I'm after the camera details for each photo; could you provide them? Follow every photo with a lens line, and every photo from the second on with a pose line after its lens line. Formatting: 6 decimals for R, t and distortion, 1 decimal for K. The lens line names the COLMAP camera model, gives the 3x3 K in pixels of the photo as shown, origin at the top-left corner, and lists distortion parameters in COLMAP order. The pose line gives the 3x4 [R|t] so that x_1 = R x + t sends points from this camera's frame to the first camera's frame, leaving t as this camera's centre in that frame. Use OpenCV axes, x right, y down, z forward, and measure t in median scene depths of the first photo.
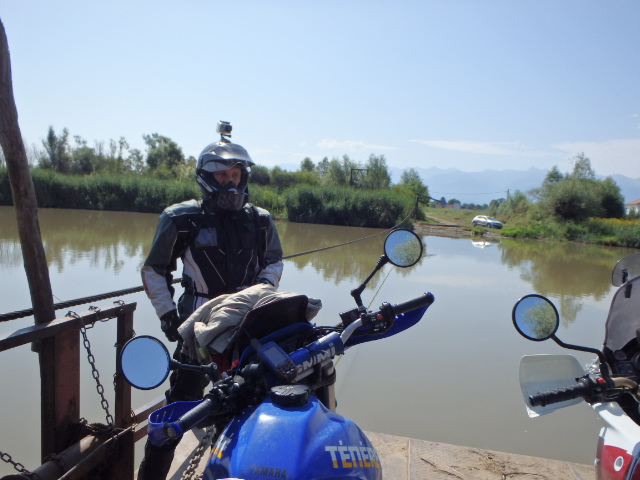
lens RADIAL K [[527.1, 0, 318.2], [0, 527.1, 219.0], [0, 0, 1]] dist [-0.028988, 0.004926]
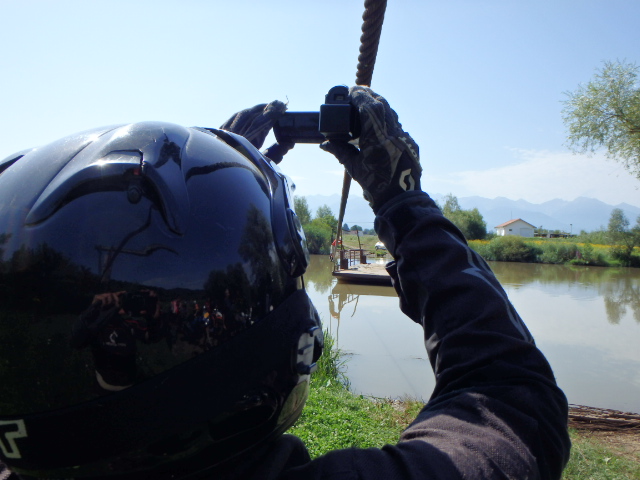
lens RADIAL K [[527.1, 0, 318.2], [0, 527.1, 219.0], [0, 0, 1]] dist [-0.028988, 0.004926]
pose [[0.982964, -0.029304, 0.181446, -0.070127], [0.039028, 0.997974, -0.050254, -0.002717], [-0.179606, 0.056479, 0.982116, -0.228949]]
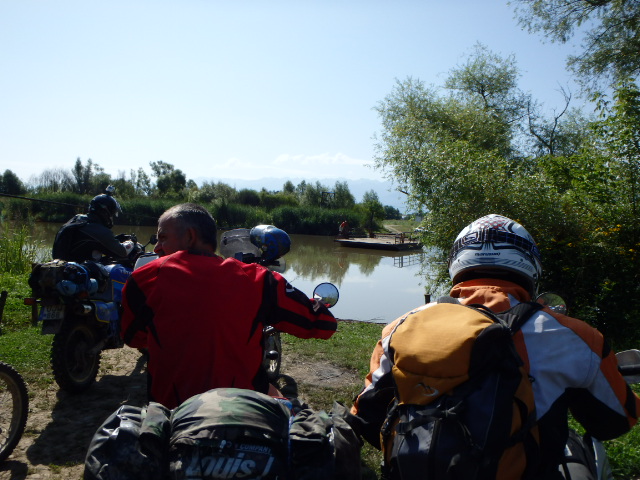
lens RADIAL K [[527.1, 0, 318.2], [0, 527.1, 219.0], [0, 0, 1]] dist [-0.028988, 0.004926]
pose [[0.999345, -0.011375, 0.034368, 0.006702], [0.012271, 0.999587, -0.025988, 0.005313], [-0.034059, 0.026393, 0.999071, -0.292246]]
